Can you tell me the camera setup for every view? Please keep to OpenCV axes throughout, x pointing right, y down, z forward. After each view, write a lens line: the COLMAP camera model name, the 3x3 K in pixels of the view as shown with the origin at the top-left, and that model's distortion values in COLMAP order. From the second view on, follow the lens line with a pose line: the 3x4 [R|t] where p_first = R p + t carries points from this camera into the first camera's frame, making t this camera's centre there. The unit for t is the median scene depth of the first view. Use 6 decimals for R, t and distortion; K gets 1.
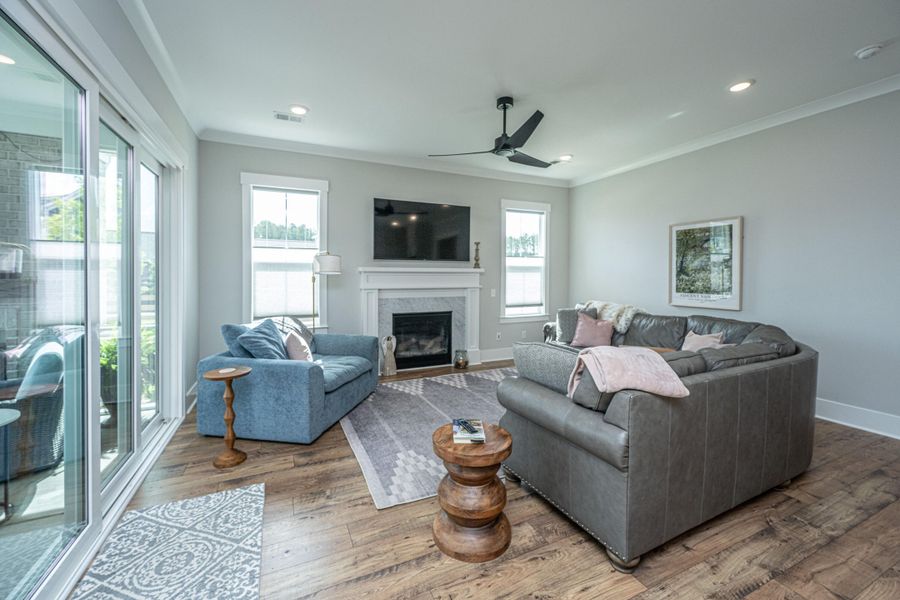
lens RADIAL K [[362.9, 0, 444.8], [0, 362.9, 276.4], [0, 0, 1]] dist [-0.001242, 0.000726]
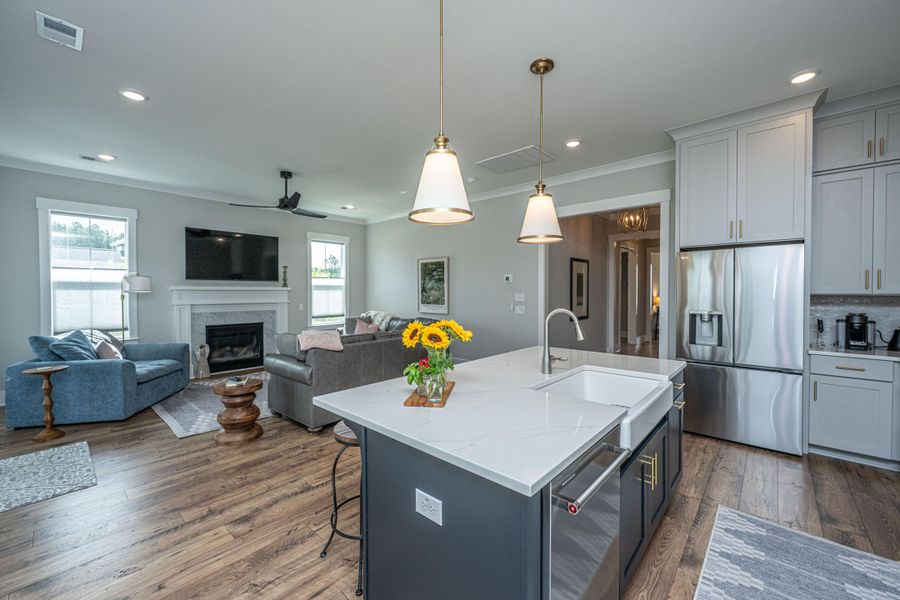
lens RADIAL K [[362.9, 0, 432.7], [0, 362.9, 297.3], [0, 0, 1]] dist [-0.001242, 0.000726]
pose [[0.930630, -0.008050, 0.365872, 0.137035], [0.002691, 0.999882, 0.015156, -0.006168], [-0.365951, -0.013120, 0.930542, -0.446197]]
